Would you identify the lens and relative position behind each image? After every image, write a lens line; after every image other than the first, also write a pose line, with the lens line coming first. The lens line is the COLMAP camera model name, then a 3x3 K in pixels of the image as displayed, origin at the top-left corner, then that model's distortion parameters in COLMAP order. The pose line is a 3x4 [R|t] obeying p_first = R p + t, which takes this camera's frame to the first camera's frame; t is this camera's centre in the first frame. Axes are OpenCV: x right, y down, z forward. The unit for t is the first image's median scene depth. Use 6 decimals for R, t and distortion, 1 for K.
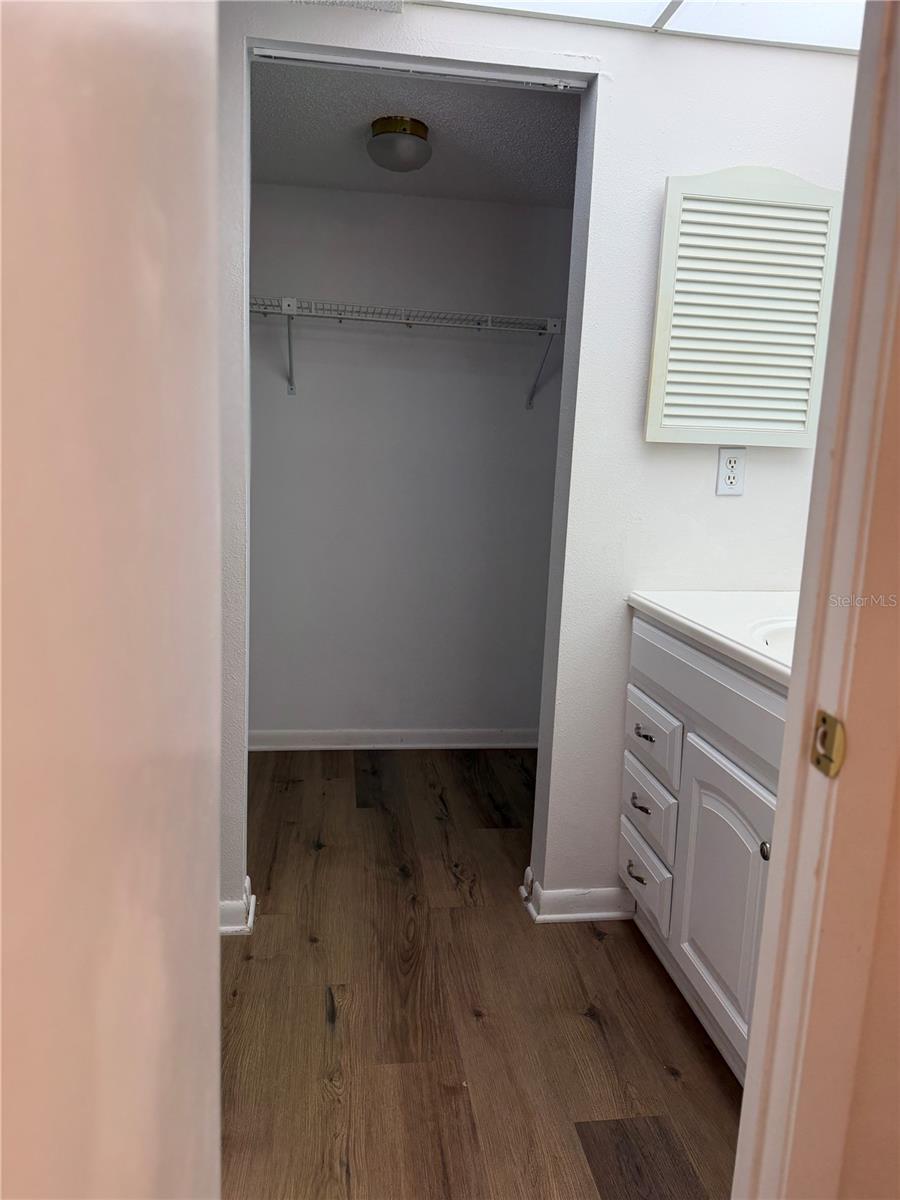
lens RADIAL K [[831.6, 0, 450.0], [0, 831.6, 600.0], [0, 0, 1]] dist [0.067077, -0.144158]
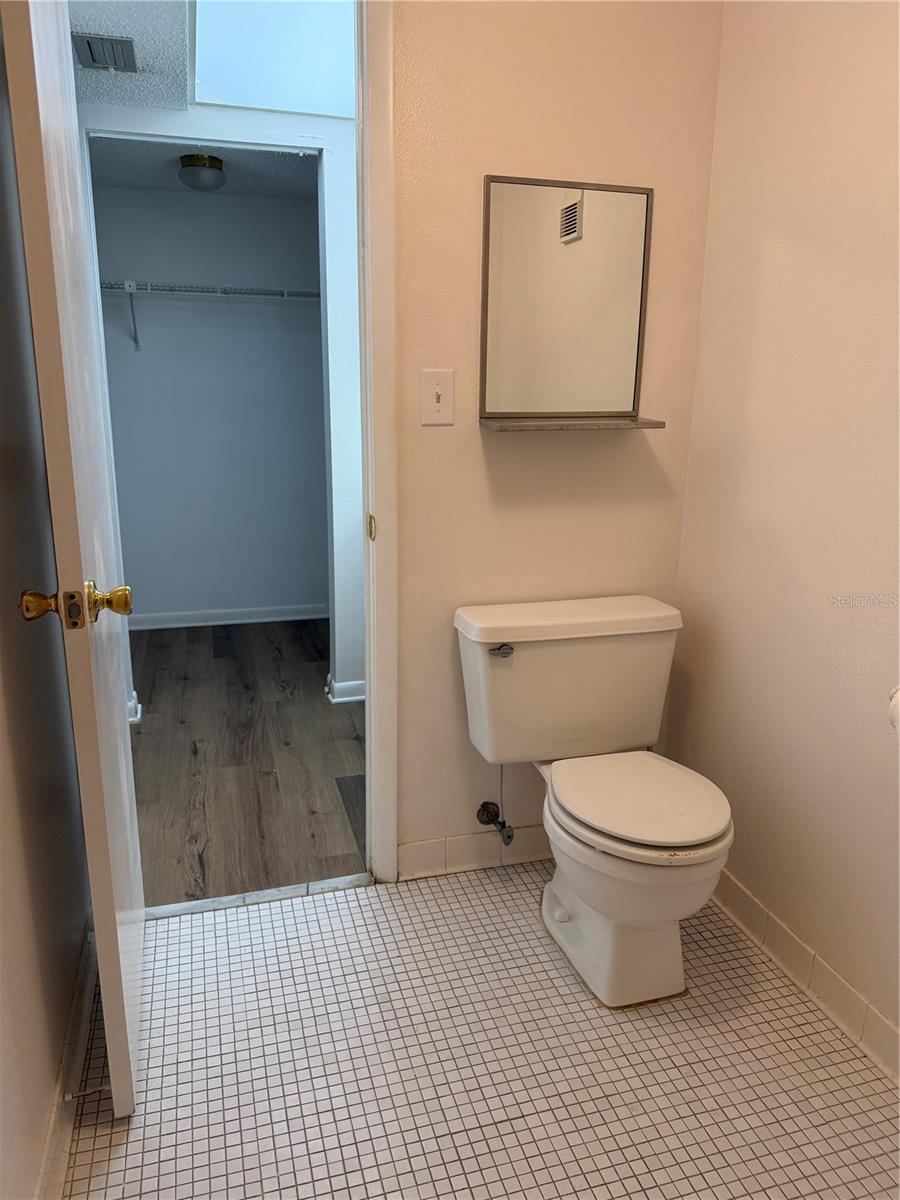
lens RADIAL K [[826.9, 0, 452.9], [0, 826.9, 593.6], [0, 0, 1]] dist [0.089826, -0.131760]
pose [[0.987594, -0.064807, 0.143033, 0.117343], [0.053423, 0.995196, 0.082046, 0.066685], [-0.147663, -0.073387, 0.986311, -0.540805]]
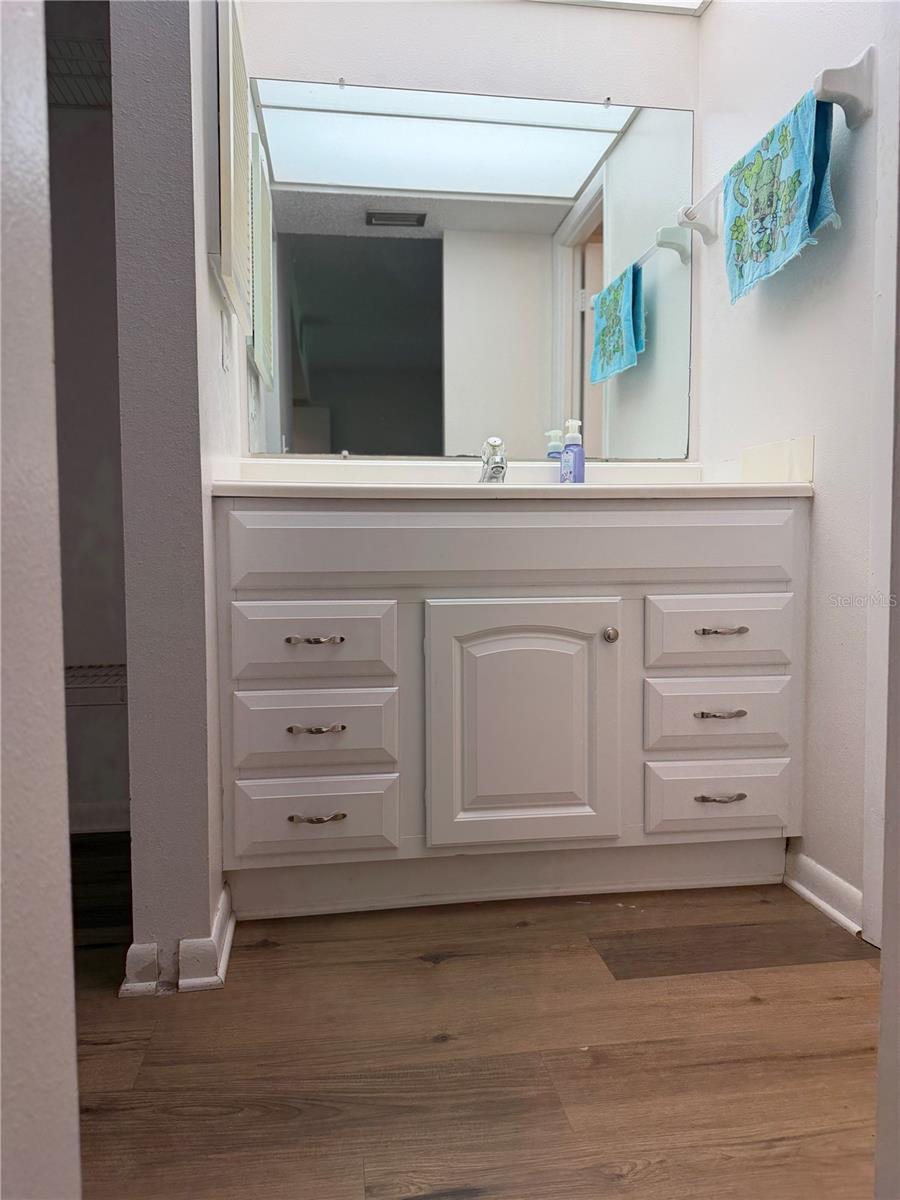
lens RADIAL K [[826.9, 0, 452.9], [0, 826.9, 593.6], [0, 0, 1]] dist [0.089826, -0.131760]
pose [[-0.010040, -0.085267, 0.996308, -0.525942], [0.173588, 0.981081, 0.085713, 0.059364], [-0.984767, 0.173808, 0.004952, 0.766951]]
